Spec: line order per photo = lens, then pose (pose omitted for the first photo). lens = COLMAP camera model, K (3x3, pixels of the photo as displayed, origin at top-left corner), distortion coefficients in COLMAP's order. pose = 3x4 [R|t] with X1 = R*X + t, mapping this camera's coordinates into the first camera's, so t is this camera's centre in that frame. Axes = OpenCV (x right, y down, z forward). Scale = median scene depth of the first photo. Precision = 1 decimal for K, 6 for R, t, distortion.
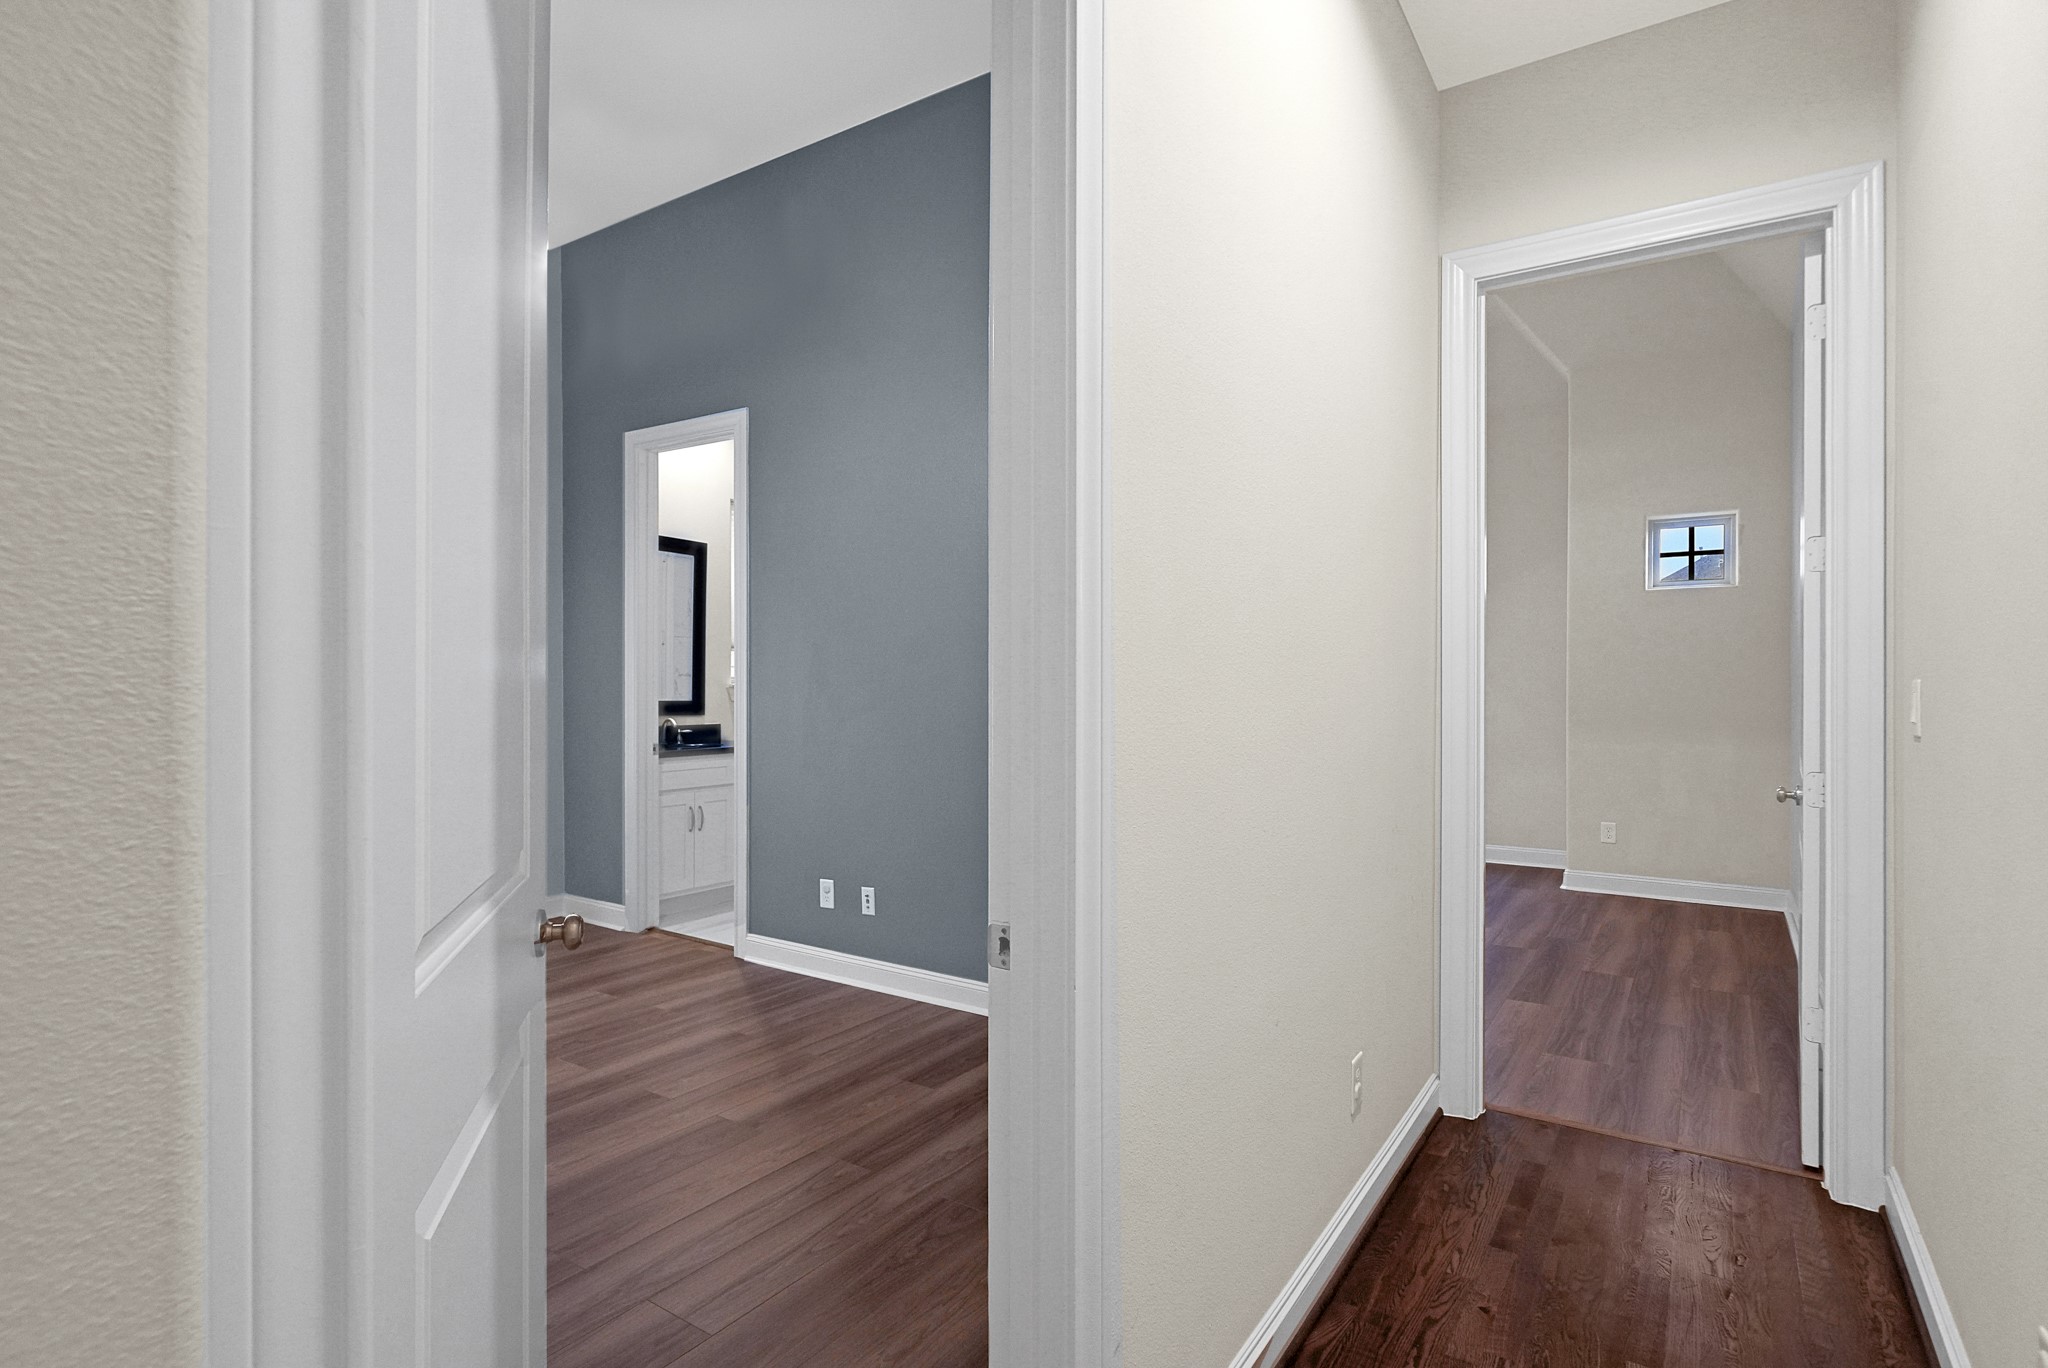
lens RADIAL K [[1017.5, 0, 1024.0], [0, 1017.5, 684.0], [0, 0, 1]] dist [0.000101, -0.000135]
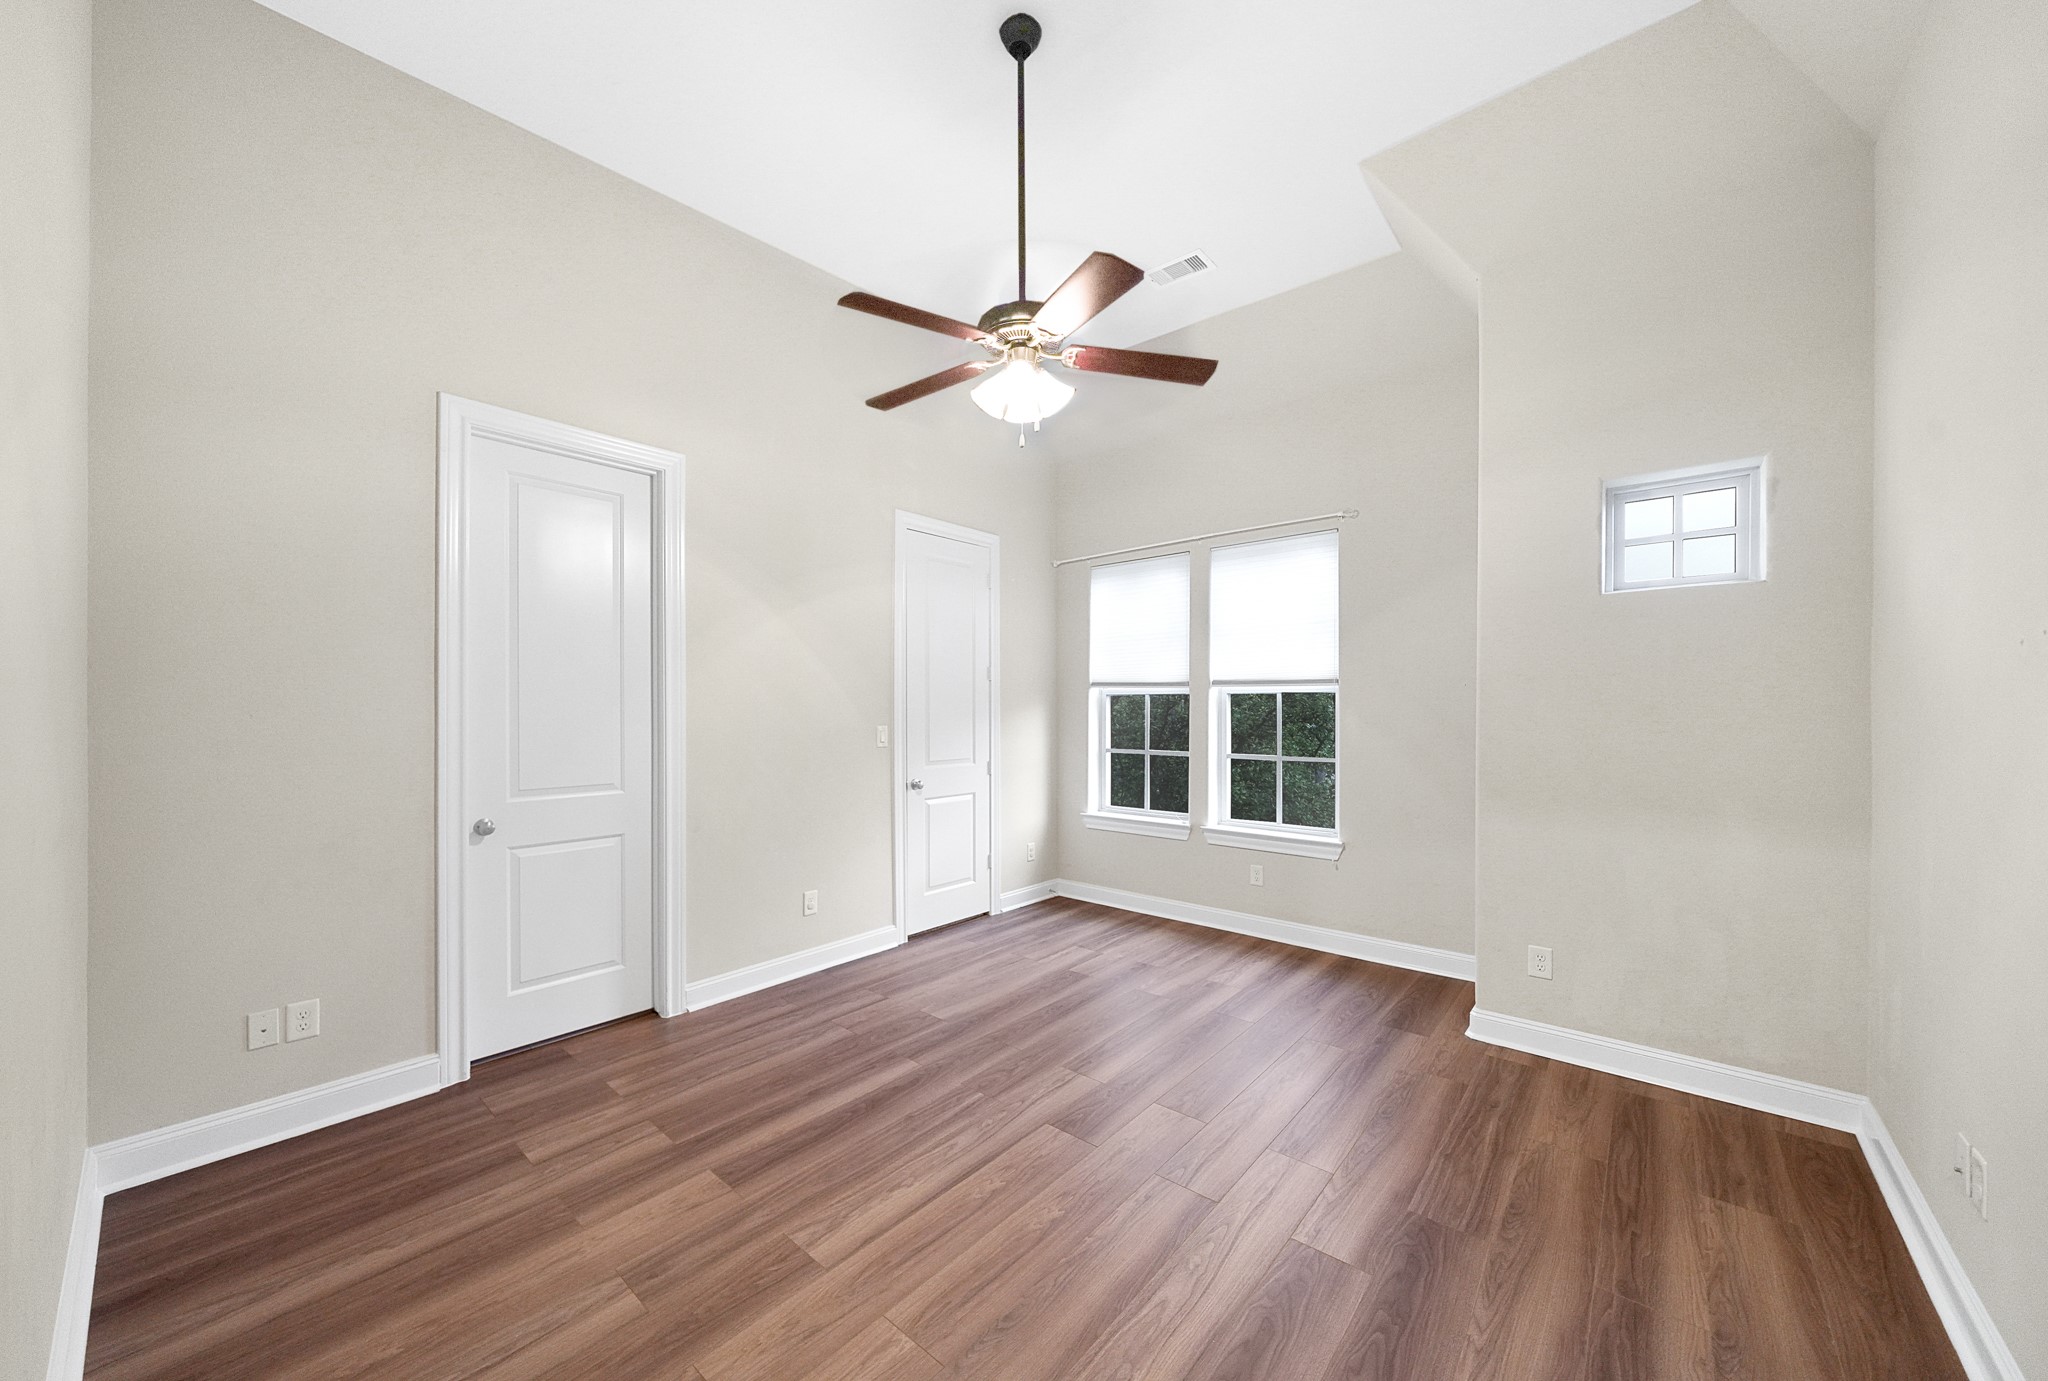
lens RADIAL K [[734.0, 0, 1022.2], [0, 734.0, 712.8], [0, 0, 1]] dist [0.000239, 0.000093]
pose [[0.992999, -0.000868, -0.118122, 0.303555], [0.000783, 0.999999, -0.000763, -0.017764], [0.118122, 0.000665, 0.992999, 0.497137]]
